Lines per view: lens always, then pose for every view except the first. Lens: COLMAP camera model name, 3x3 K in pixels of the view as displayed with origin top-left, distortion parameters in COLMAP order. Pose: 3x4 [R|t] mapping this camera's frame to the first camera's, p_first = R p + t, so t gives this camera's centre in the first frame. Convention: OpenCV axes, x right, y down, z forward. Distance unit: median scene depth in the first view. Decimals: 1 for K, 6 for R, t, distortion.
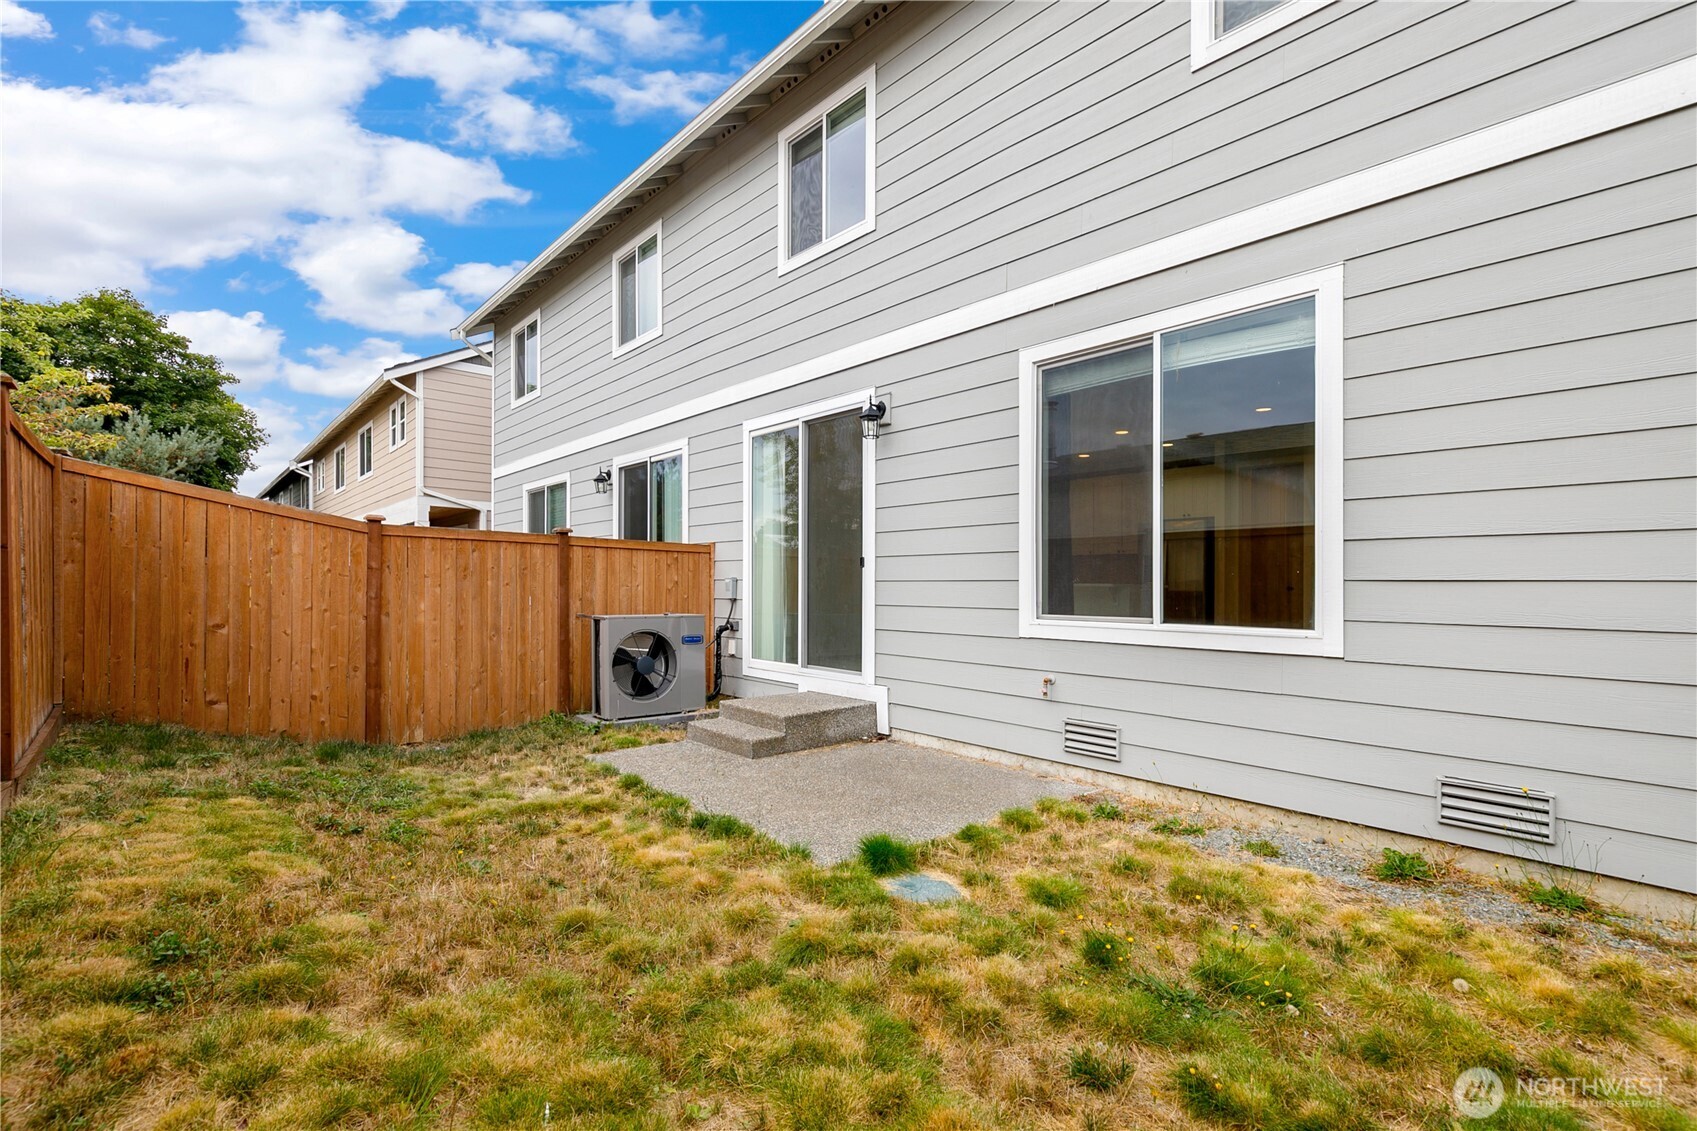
lens RADIAL K [[871.8, 0, 844.8], [0, 871.8, 577.0], [0, 0, 1]] dist [0.000910, 0.000058]
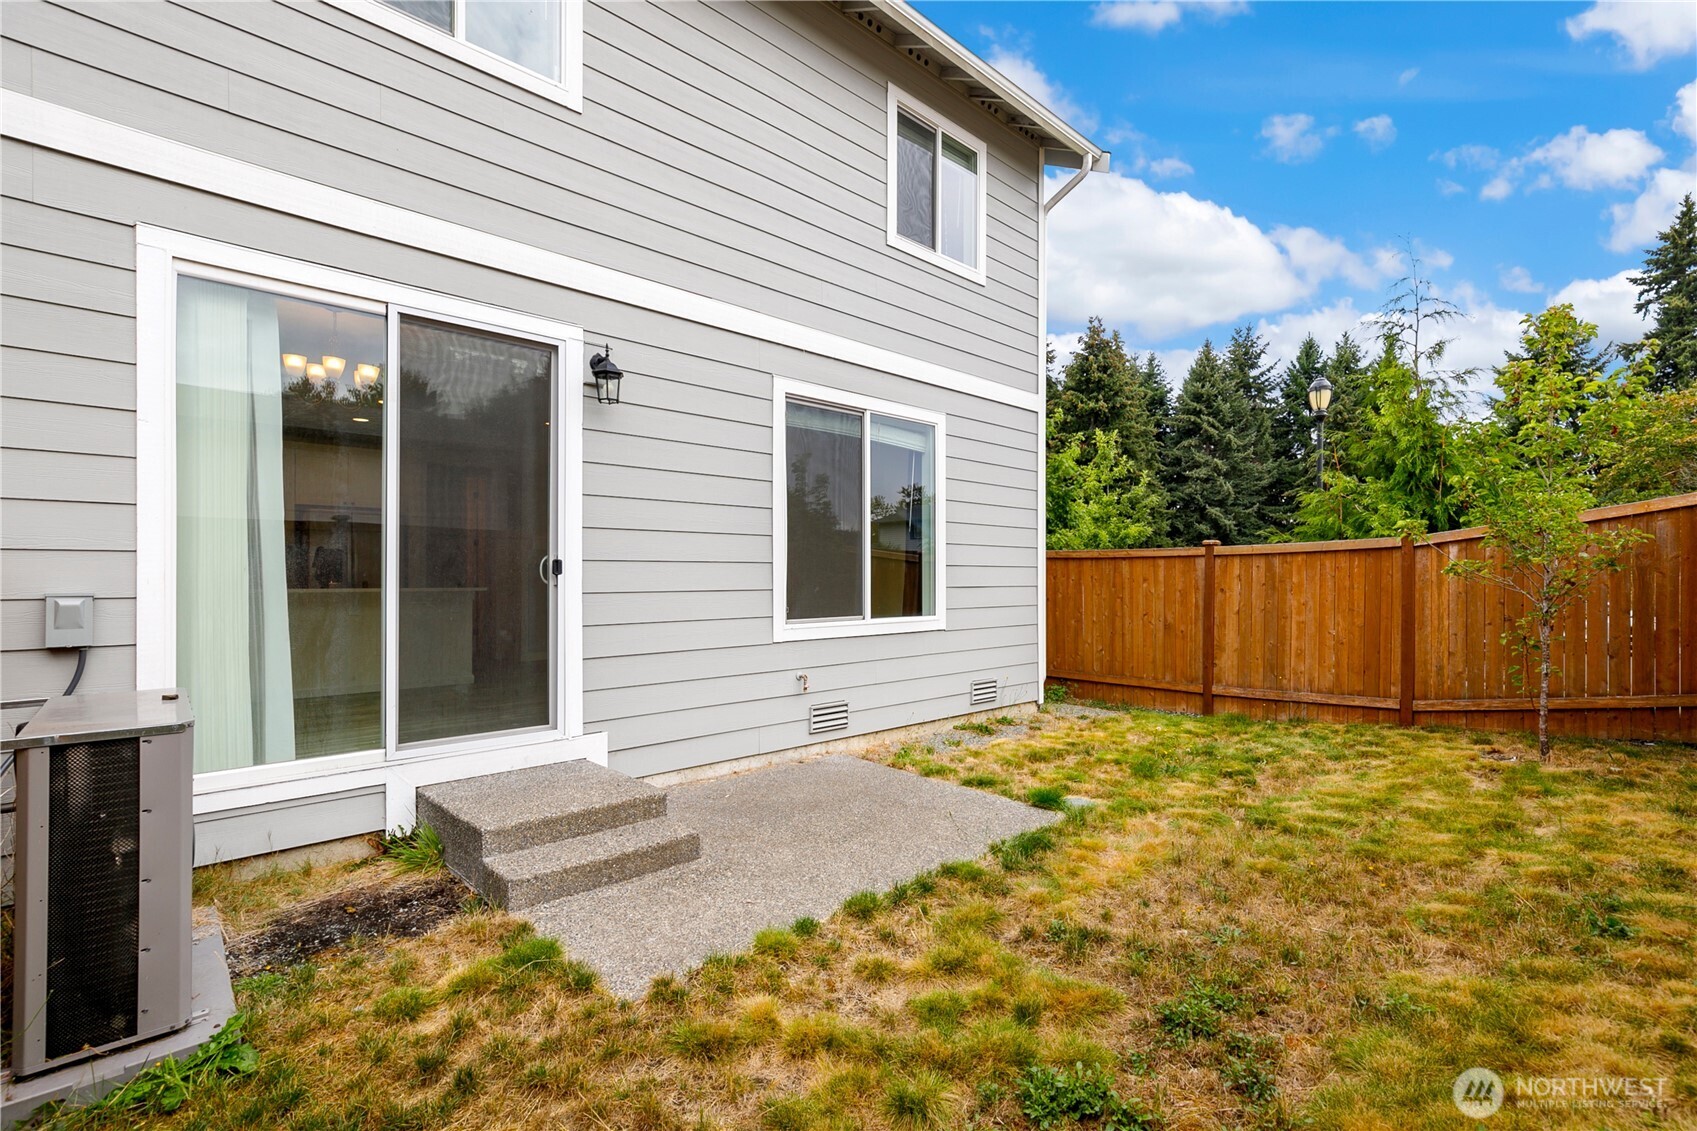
lens RADIAL K [[781.4, 0, 853.2], [0, 781.4, 583.8], [0, 0, 1]] dist [-0.000942, 0.000005]
pose [[-0.104306, -0.001182, 0.994545, -0.843838], [0.002307, 0.999996, 0.001430, -0.004869], [-0.994543, 0.002444, -0.104302, 1.104813]]
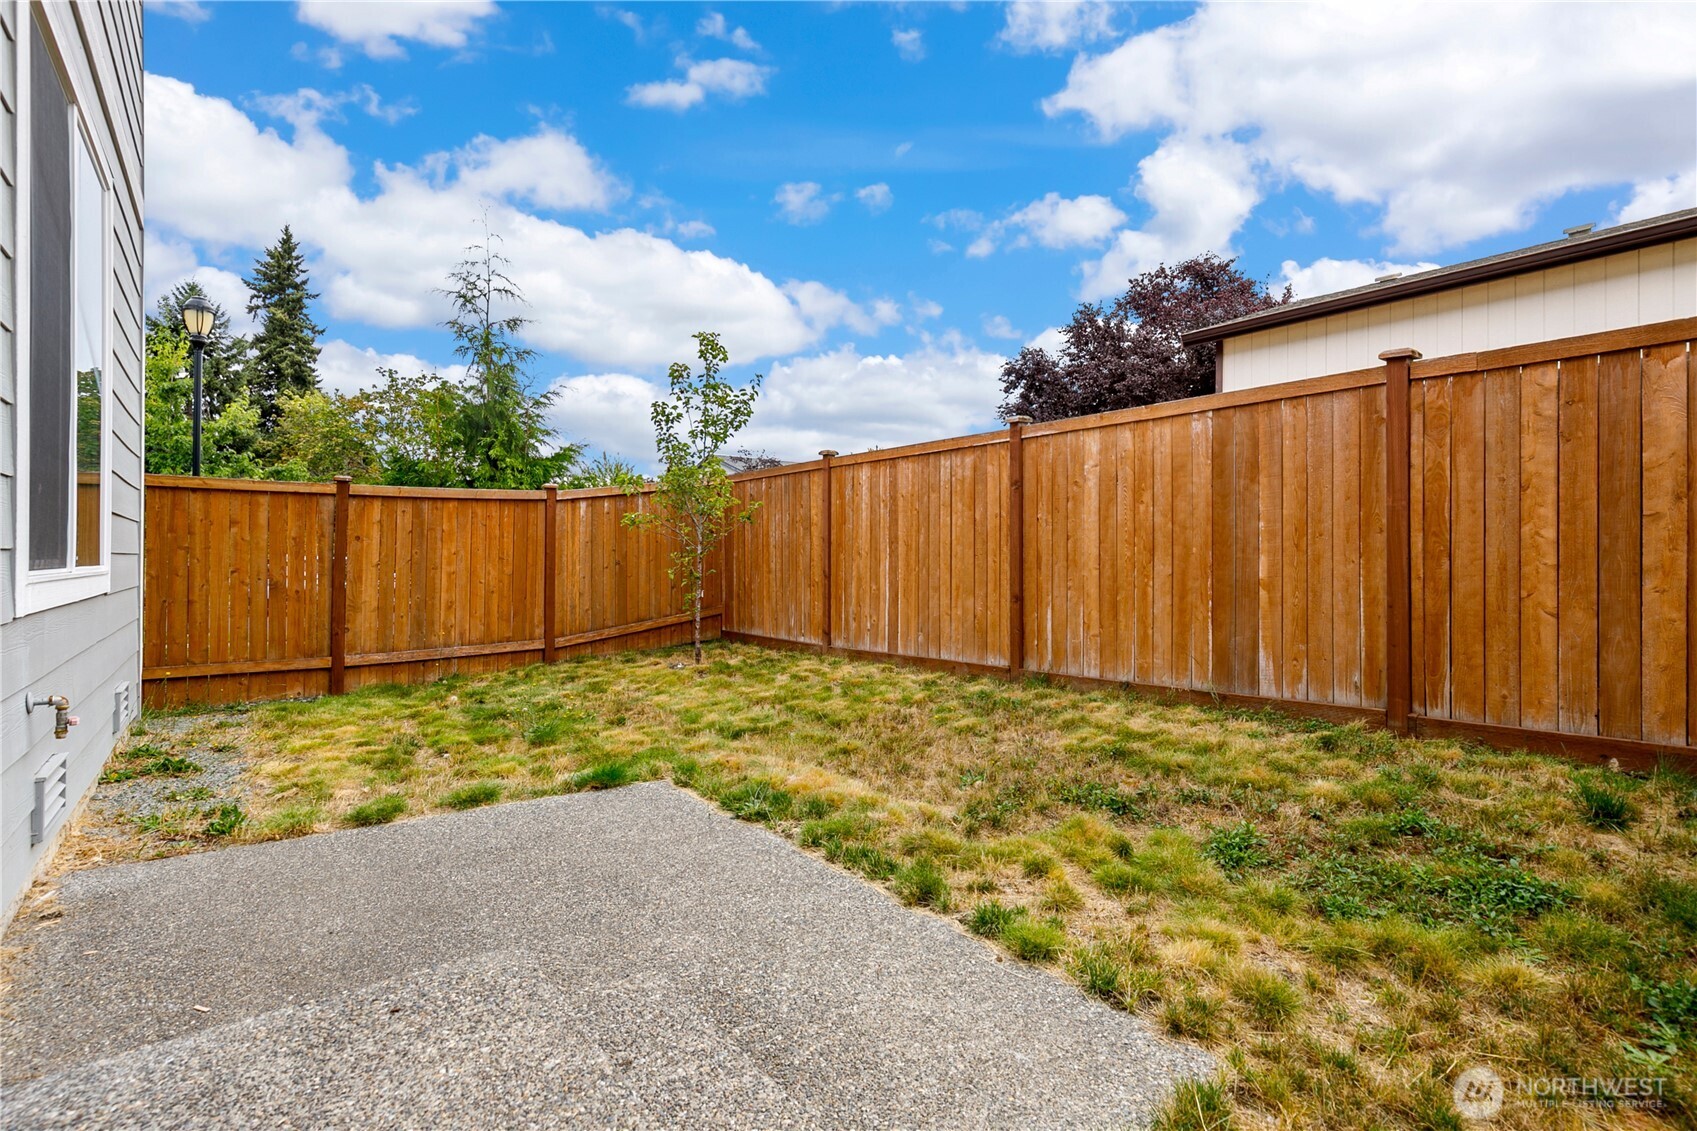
lens RADIAL K [[798.6, 0, 858.2], [0, 798.6, 557.5], [0, 0, 1]] dist [-0.000217, 0.000024]
pose [[-0.999988, 0.002890, -0.003902, -0.206152], [0.002891, 0.999996, -0.000205, 0.044939], [0.003901, -0.000216, -0.999992, 1.517576]]
